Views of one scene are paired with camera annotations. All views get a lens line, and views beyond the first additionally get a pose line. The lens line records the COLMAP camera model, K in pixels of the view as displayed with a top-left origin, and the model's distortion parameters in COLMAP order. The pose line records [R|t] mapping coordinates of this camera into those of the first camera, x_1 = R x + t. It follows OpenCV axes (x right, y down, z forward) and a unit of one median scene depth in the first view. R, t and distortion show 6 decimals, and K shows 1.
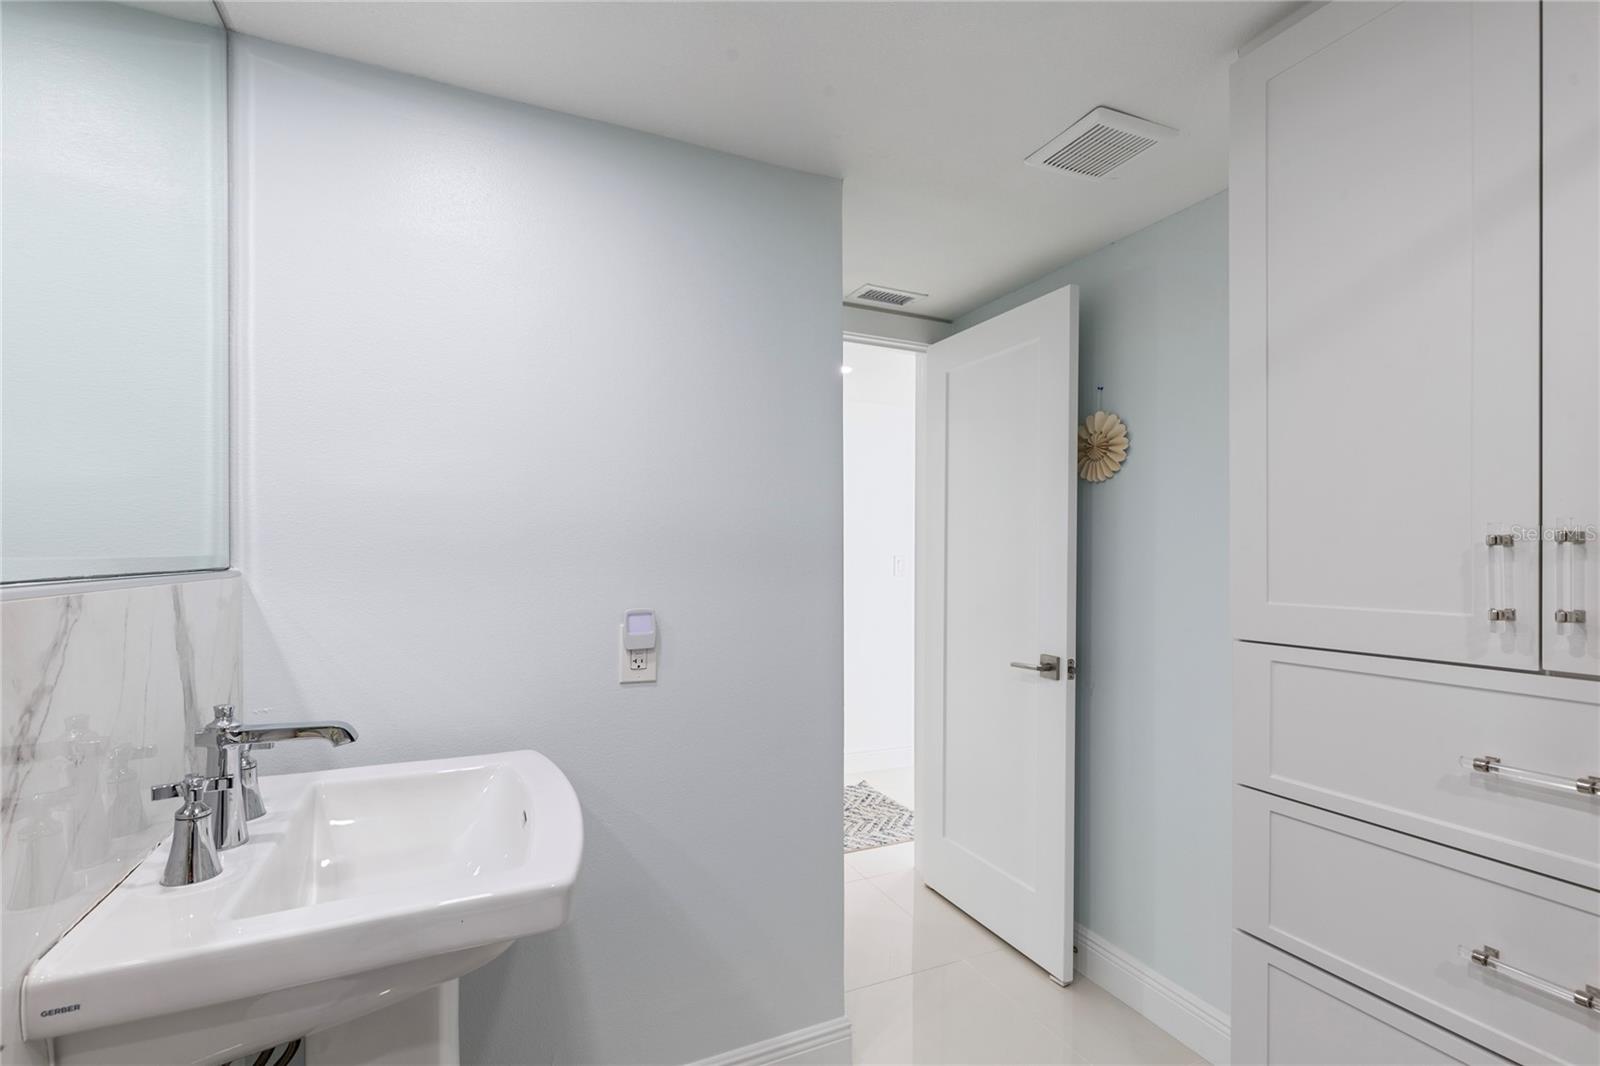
lens RADIAL K [[706.9, 0, 794.9], [0, 706.9, 558.6], [0, 0, 1]] dist [0.011026, -0.000320]
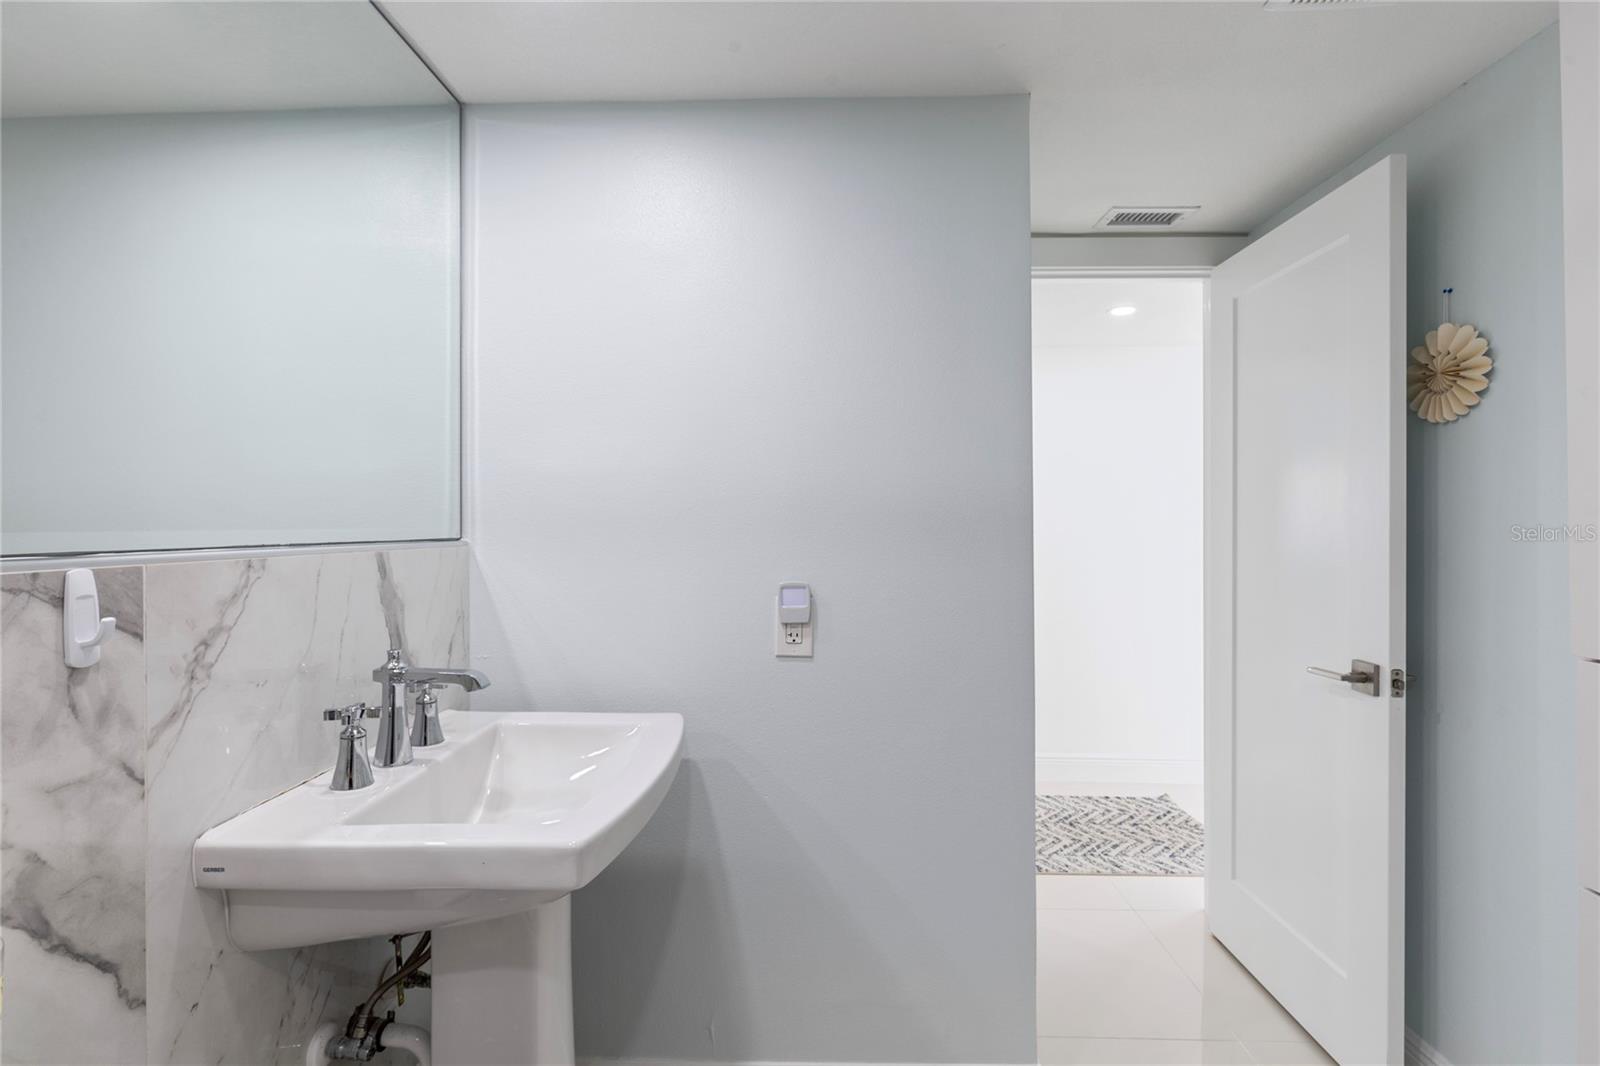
lens RADIAL K [[723.3, 0, 795.0], [0, 723.3, 526.3], [0, 0, 1]] dist [0.007429, -0.000189]
pose [[0.905842, -0.003401, -0.423602, 0.176404], [0.000659, 0.999978, -0.006619, 0.000279], [0.423615, 0.005716, 0.905824, 0.075676]]
